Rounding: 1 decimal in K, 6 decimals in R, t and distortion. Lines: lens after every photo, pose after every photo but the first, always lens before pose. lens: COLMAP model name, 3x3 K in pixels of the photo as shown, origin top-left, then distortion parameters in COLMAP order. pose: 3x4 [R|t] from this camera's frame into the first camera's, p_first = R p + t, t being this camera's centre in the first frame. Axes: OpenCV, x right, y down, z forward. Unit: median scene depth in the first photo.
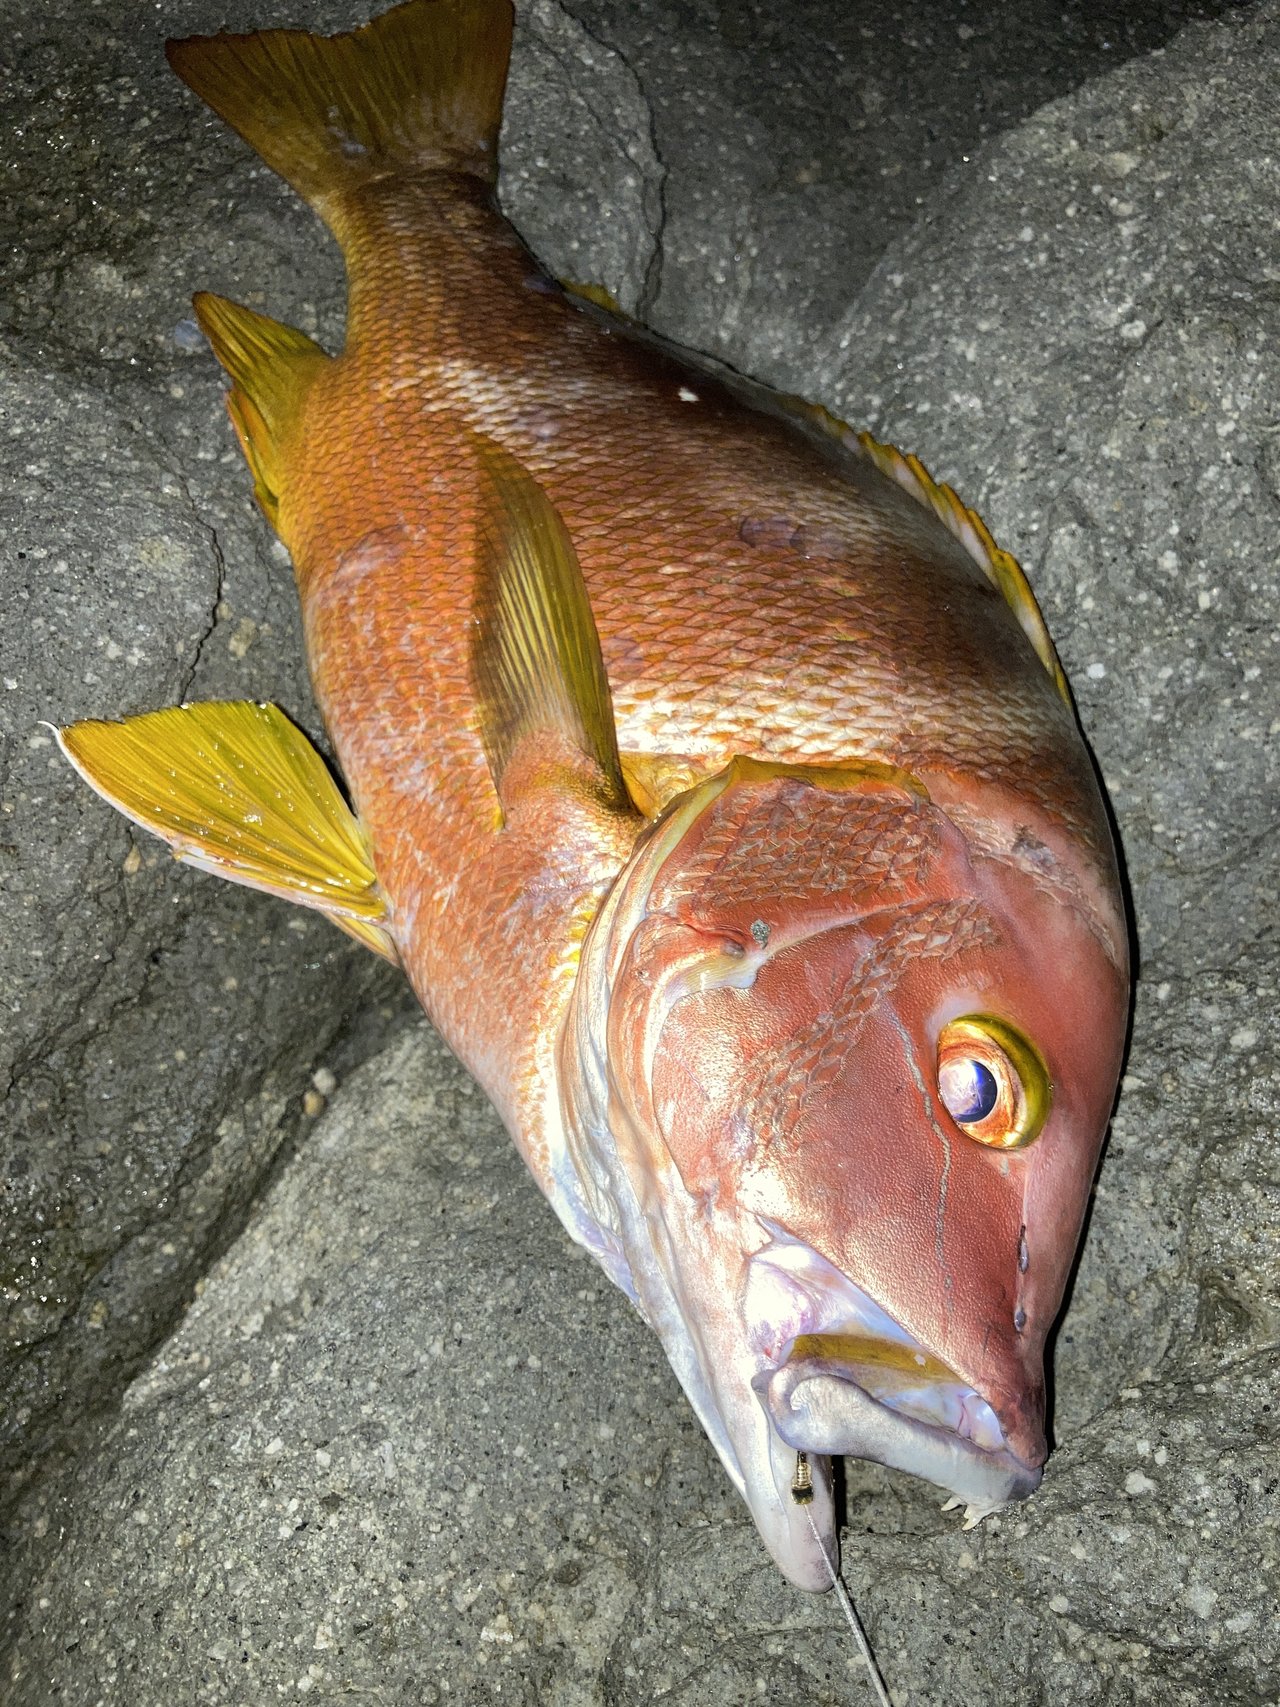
lens RADIAL K [[1589.4, 0, 640.0], [0, 1589.4, 853.5], [0, 0, 1]] dist [-0.069043, 0.093308]
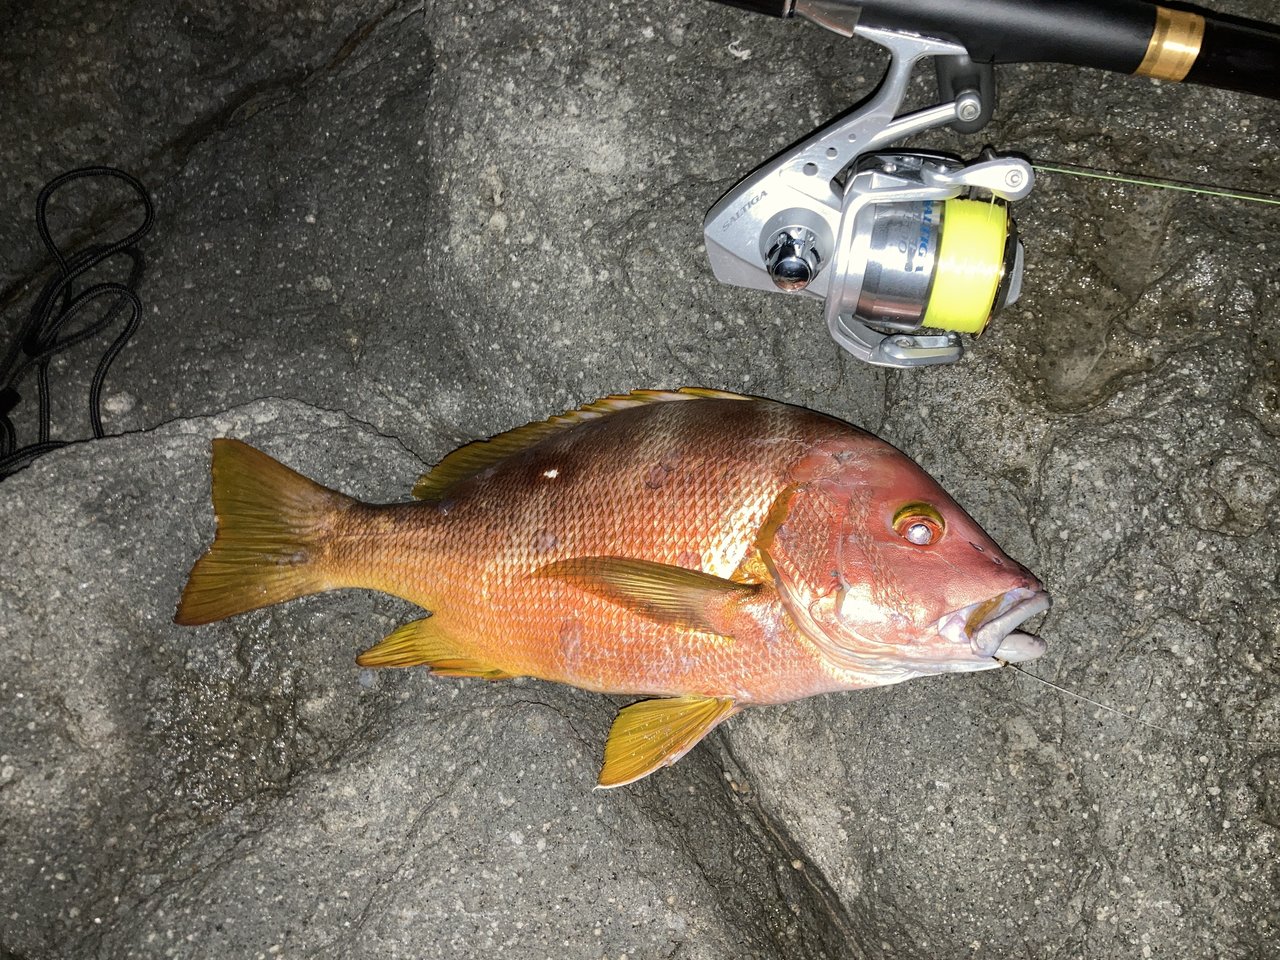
lens RADIAL K [[1362.5, 0, 640.0], [0, 1362.5, 480.0], [0, 0, 1]] dist [0.129490, -0.963842]
pose [[0.431948, -0.872183, 0.229604, -0.418389], [0.846471, 0.479916, 0.230582, -0.730264], [-0.311300, 0.094753, 0.945576, -0.936901]]
